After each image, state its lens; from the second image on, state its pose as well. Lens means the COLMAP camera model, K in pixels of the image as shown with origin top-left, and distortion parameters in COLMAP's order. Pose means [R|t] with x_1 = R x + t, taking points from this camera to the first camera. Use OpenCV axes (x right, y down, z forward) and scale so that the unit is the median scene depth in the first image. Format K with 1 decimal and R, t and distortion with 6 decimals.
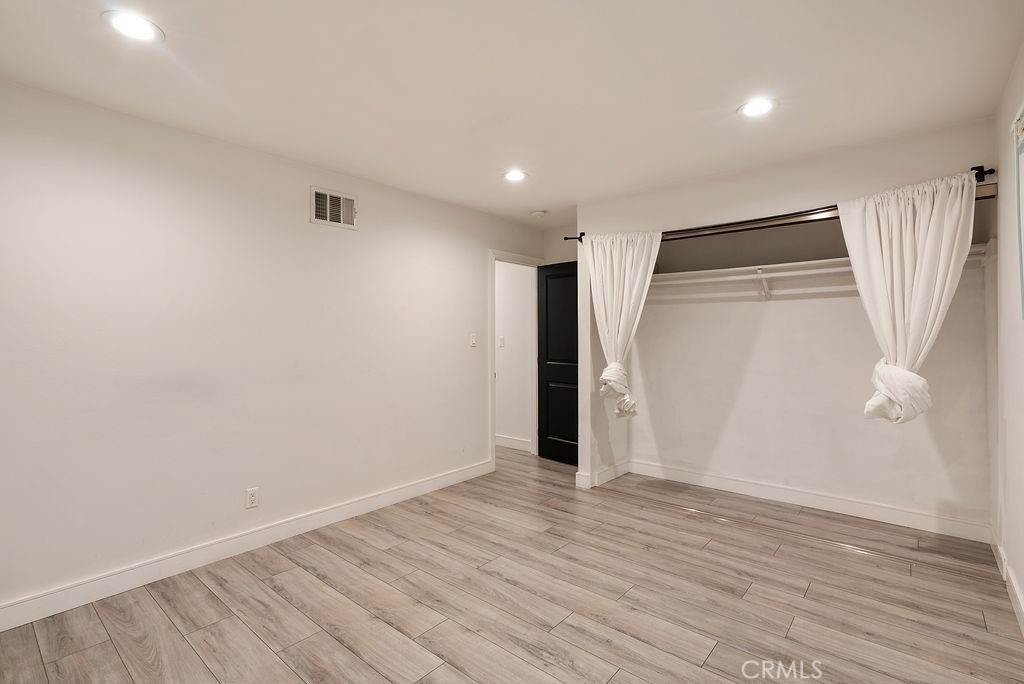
lens RADIAL K [[468.9, 0, 512.0], [0, 468.9, 342.0], [0, 0, 1]] dist [-0.000621, 0.000132]
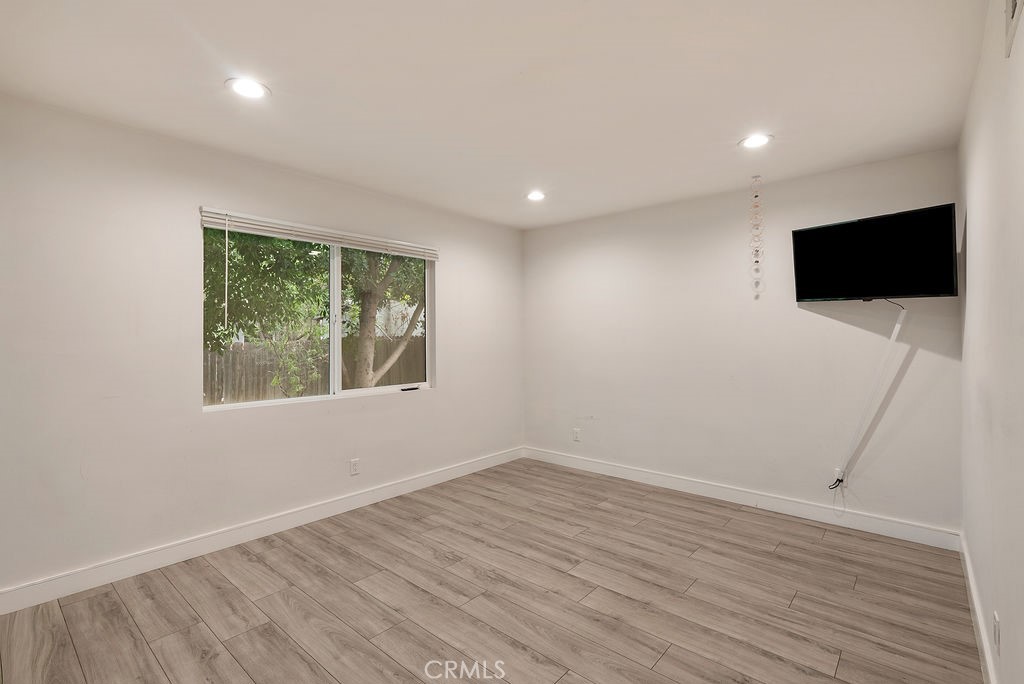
lens RADIAL K [[468.9, 0, 512.0], [0, 468.9, 342.0], [0, 0, 1]] dist [-0.000621, 0.000132]
pose [[-0.999947, 0.003962, 0.009508, 0.001429], [0.004145, 0.999807, 0.019214, -0.021622], [-0.009430, 0.019252, -0.999770, 1.991648]]
